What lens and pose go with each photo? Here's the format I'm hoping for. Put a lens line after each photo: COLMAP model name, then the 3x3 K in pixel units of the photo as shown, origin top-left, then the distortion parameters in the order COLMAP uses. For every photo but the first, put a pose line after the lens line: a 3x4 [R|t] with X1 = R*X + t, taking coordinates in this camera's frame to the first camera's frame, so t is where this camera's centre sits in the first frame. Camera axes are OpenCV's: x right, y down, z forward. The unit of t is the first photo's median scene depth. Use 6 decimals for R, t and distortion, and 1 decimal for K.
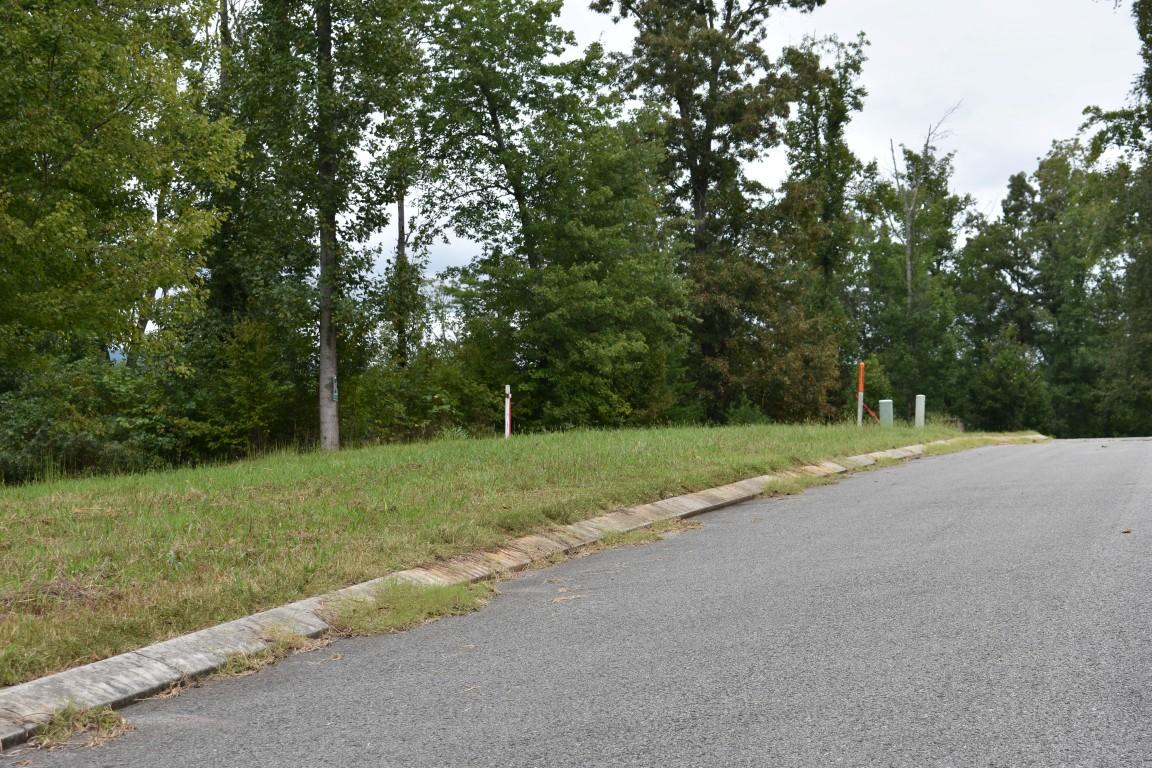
lens RADIAL K [[2598.3, 0, 576.0], [0, 2598.3, 384.0], [0, 0, 1]] dist [0.005872, -0.032533]
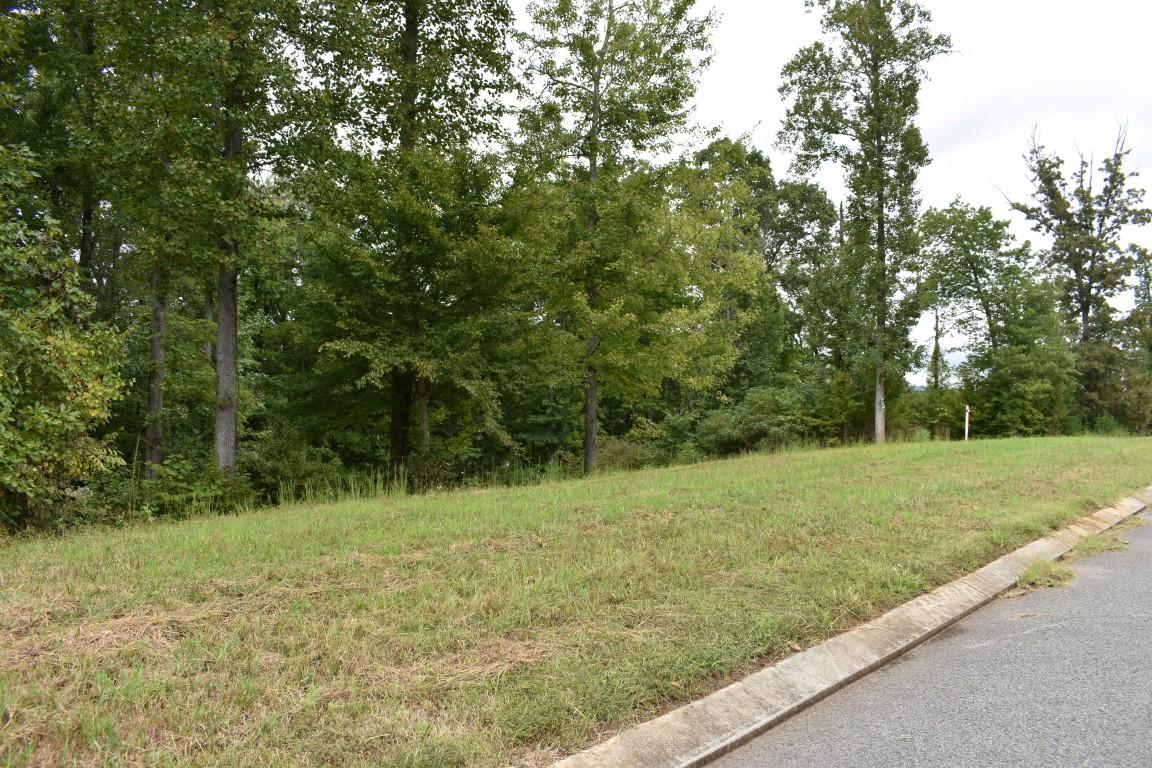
lens RADIAL K [[931.3, 0, 576.0], [0, 931.3, 384.0], [0, 0, 1]] dist [-0.075173, -0.009146]
pose [[0.889030, 0.014810, -0.457610, 0.021675], [-0.019816, 0.999785, -0.006141, -0.004341], [0.457420, 0.014527, 0.889132, 0.184444]]
